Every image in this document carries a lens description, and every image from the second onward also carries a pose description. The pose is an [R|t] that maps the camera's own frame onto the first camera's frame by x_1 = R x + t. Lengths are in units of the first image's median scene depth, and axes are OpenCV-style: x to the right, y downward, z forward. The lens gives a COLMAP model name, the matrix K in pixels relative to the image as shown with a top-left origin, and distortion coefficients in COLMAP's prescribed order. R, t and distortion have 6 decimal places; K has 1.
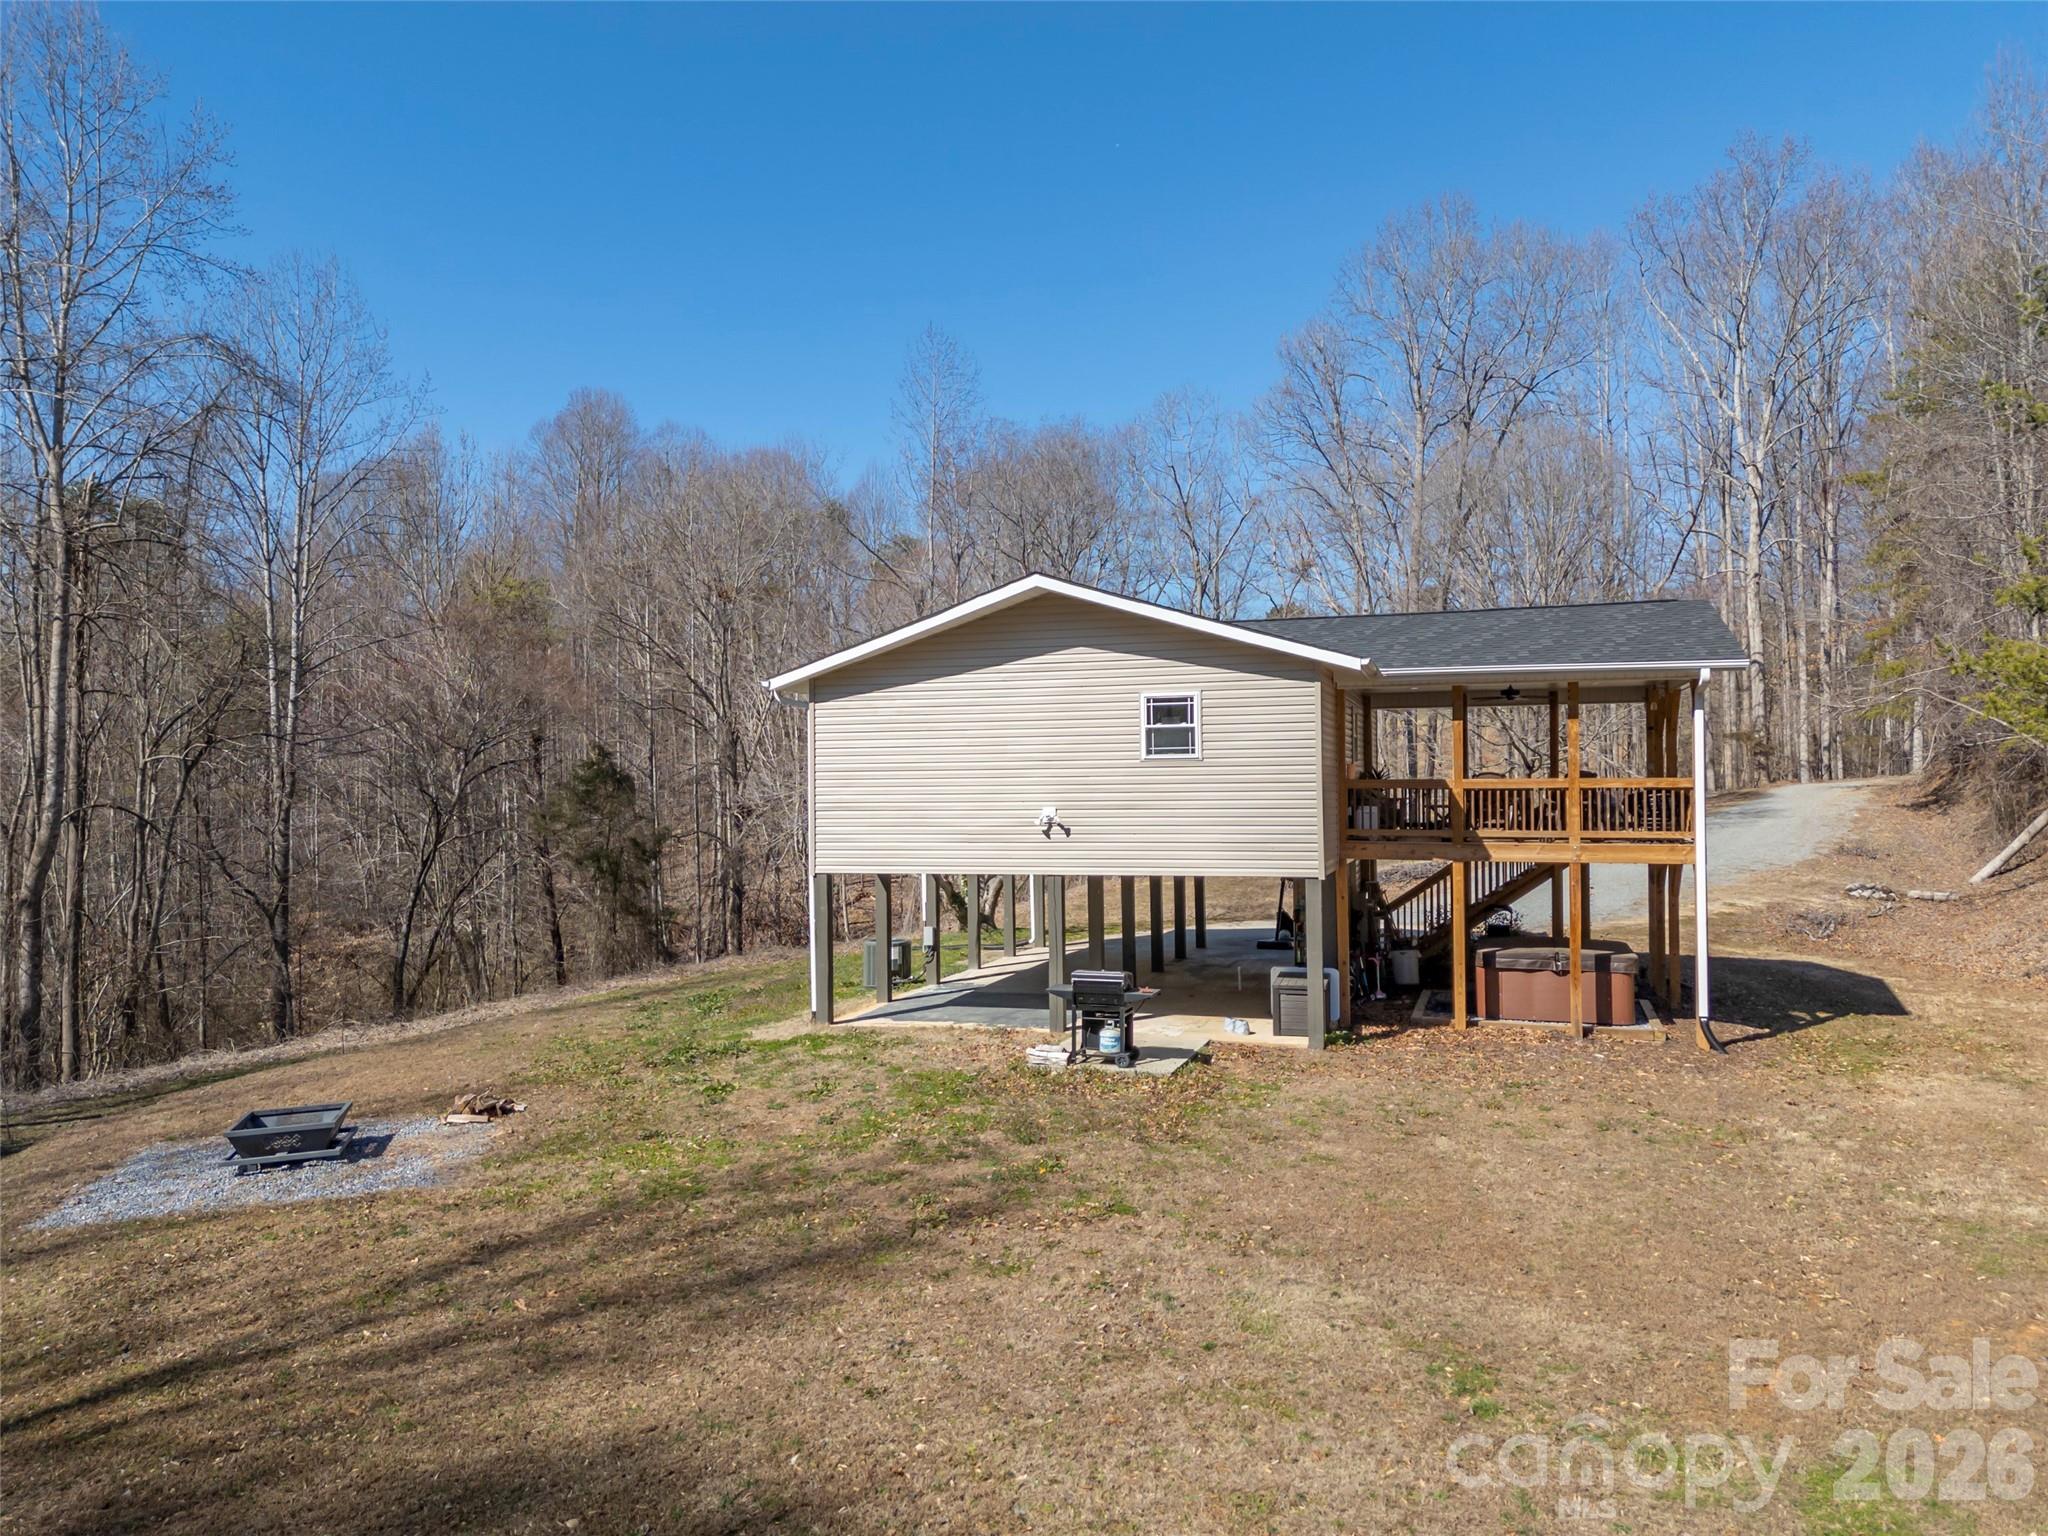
lens RADIAL K [[1485.5, 0, 1024.7], [0, 1485.5, 773.2], [0, 0, 1]] dist [0.107917, -0.090283]
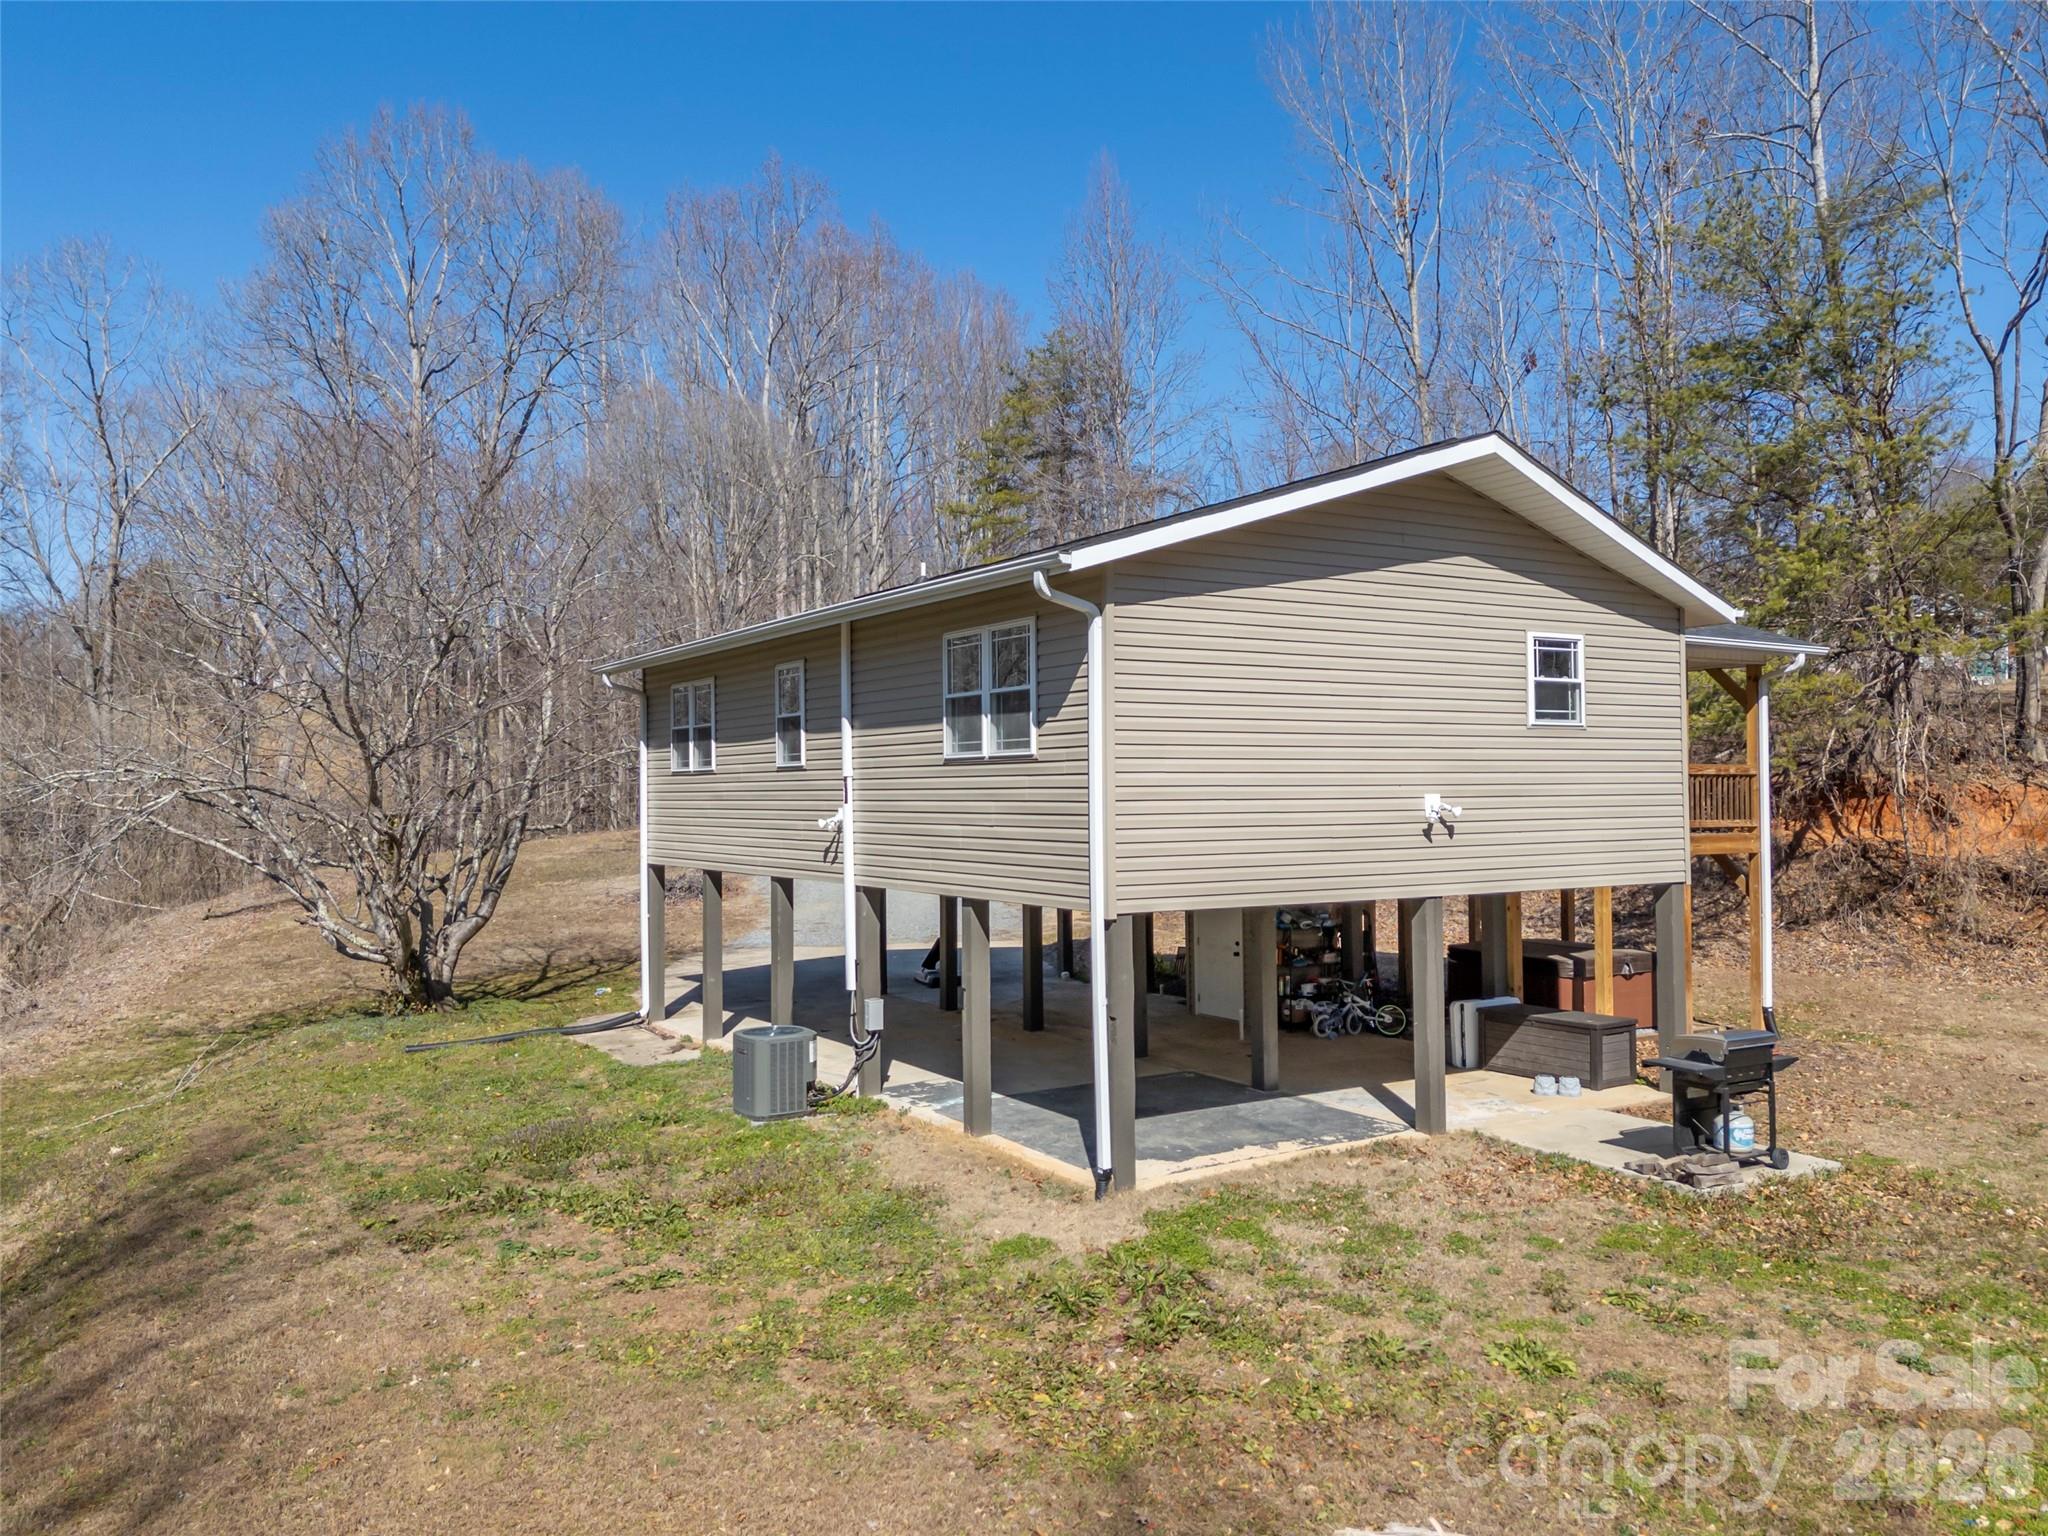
lens RADIAL K [[1492.8, 0, 1024.9], [0, 1492.8, 769.8], [0, 0, 1]] dist [0.113895, -0.100535]
pose [[0.657085, 0.012437, 0.753714, -0.614893], [-0.007030, 0.999922, -0.010371, 0.020647], [-0.753783, 0.001516, 0.657121, 0.711310]]
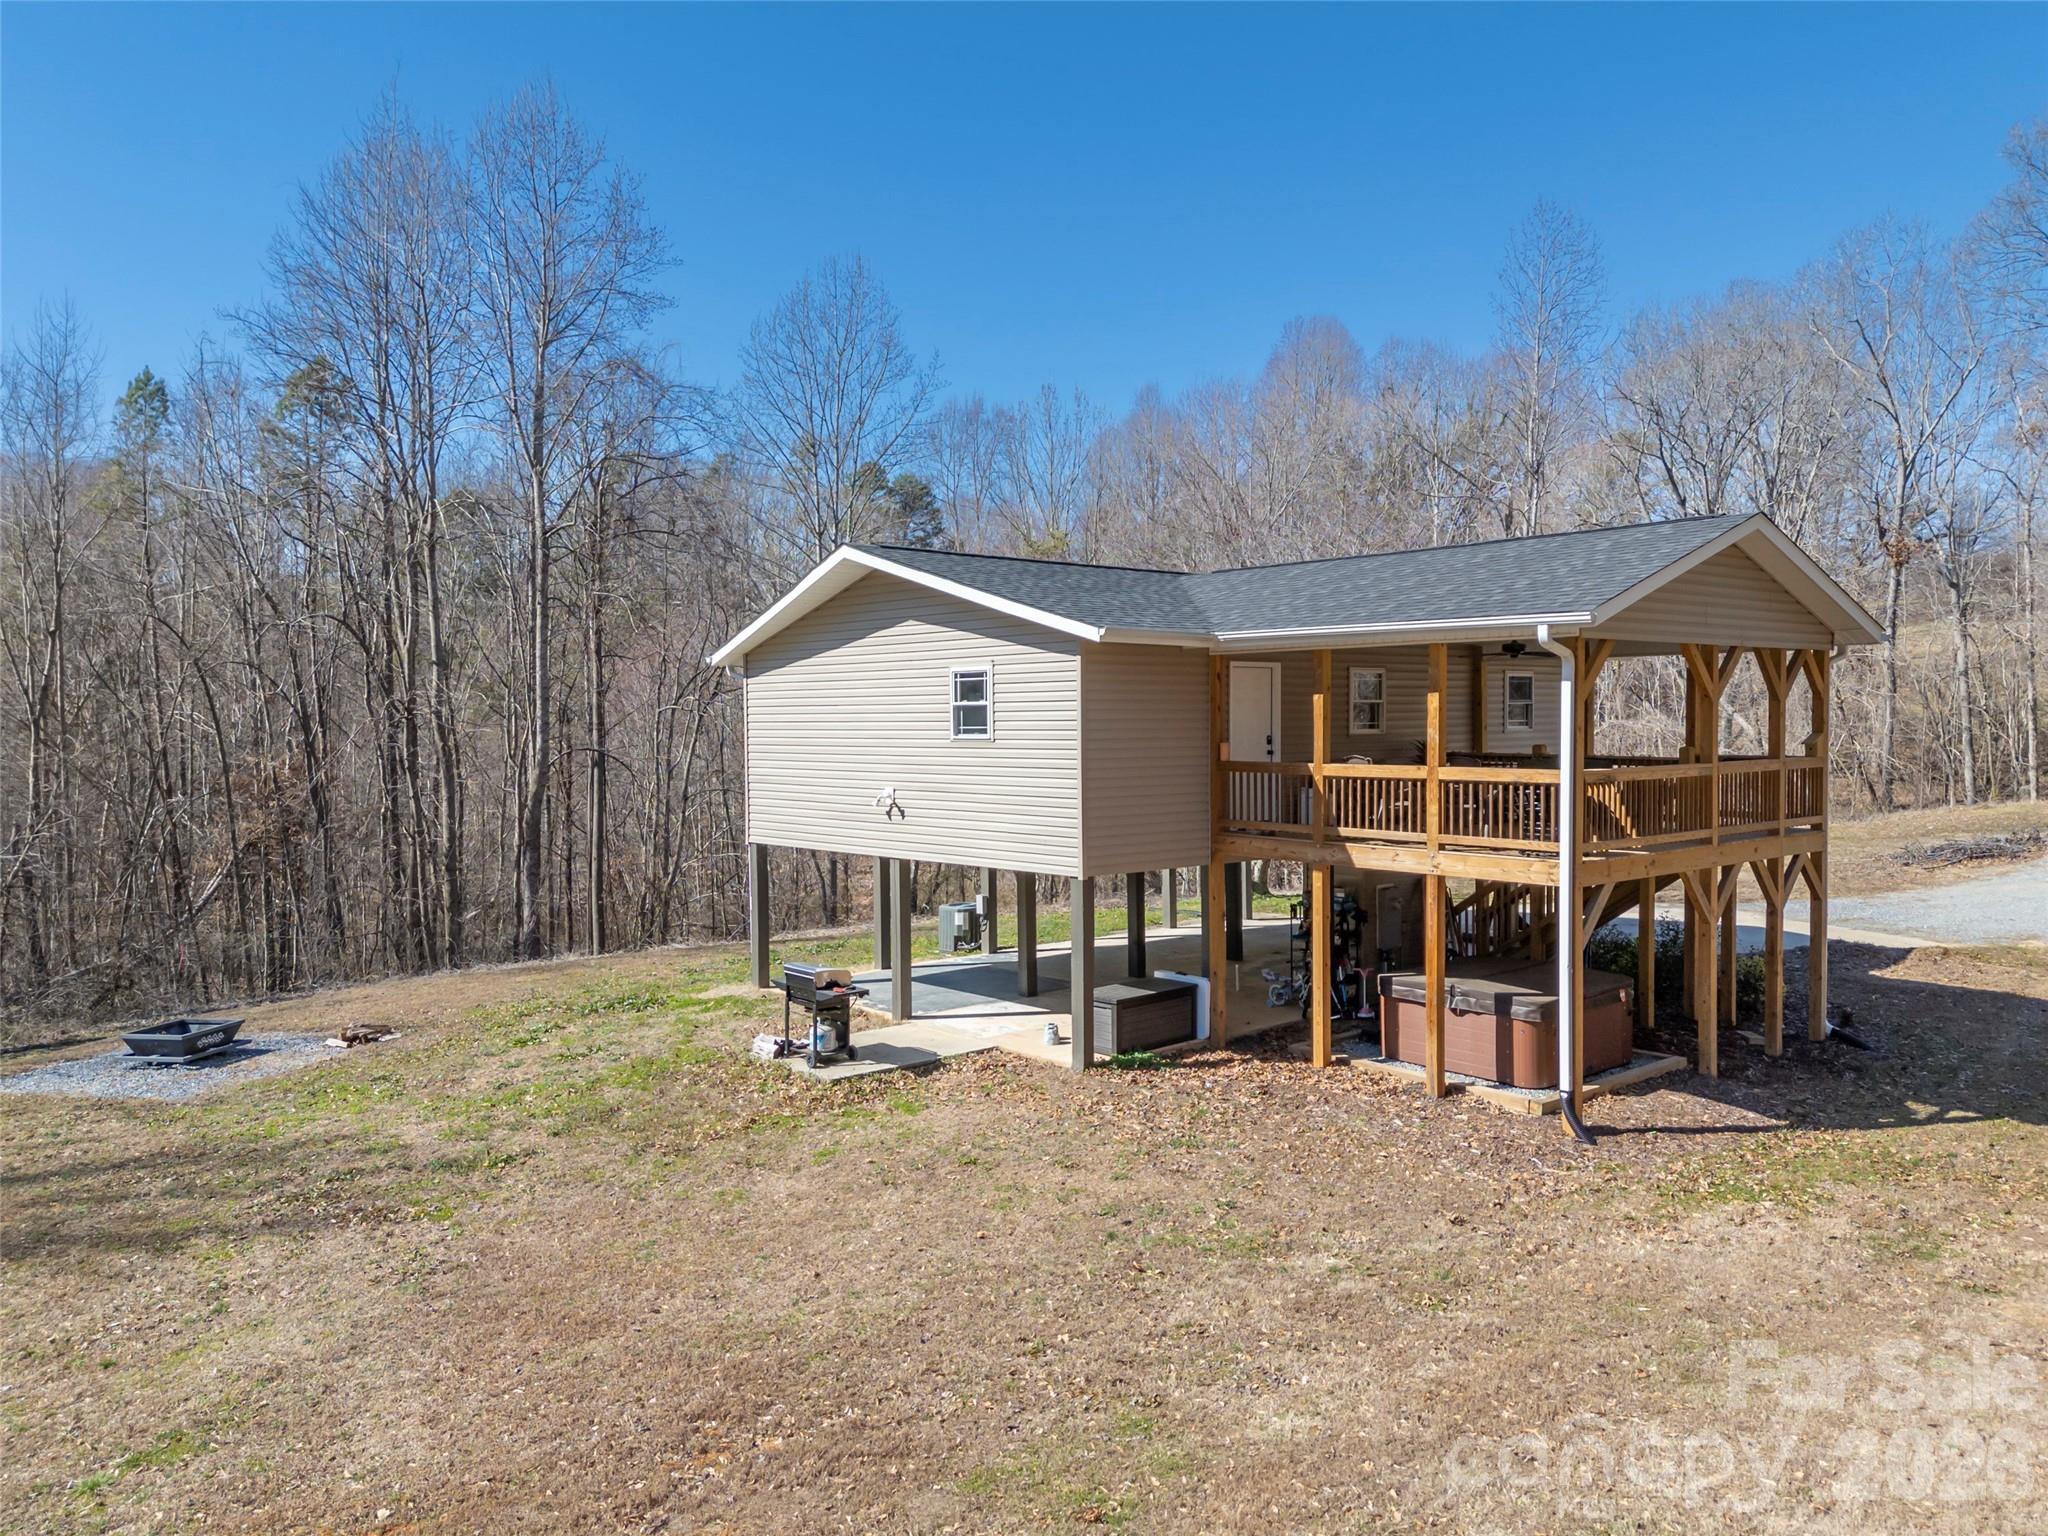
lens RADIAL K [[1485.5, 0, 1024.7], [0, 1485.5, 773.2], [0, 0, 1]] dist [0.107917, -0.090283]
pose [[0.852883, 0.020894, -0.521684, 0.602104], [0.006284, 0.998716, 0.050273, -0.034466], [0.522064, -0.046155, 0.851657, 0.233611]]
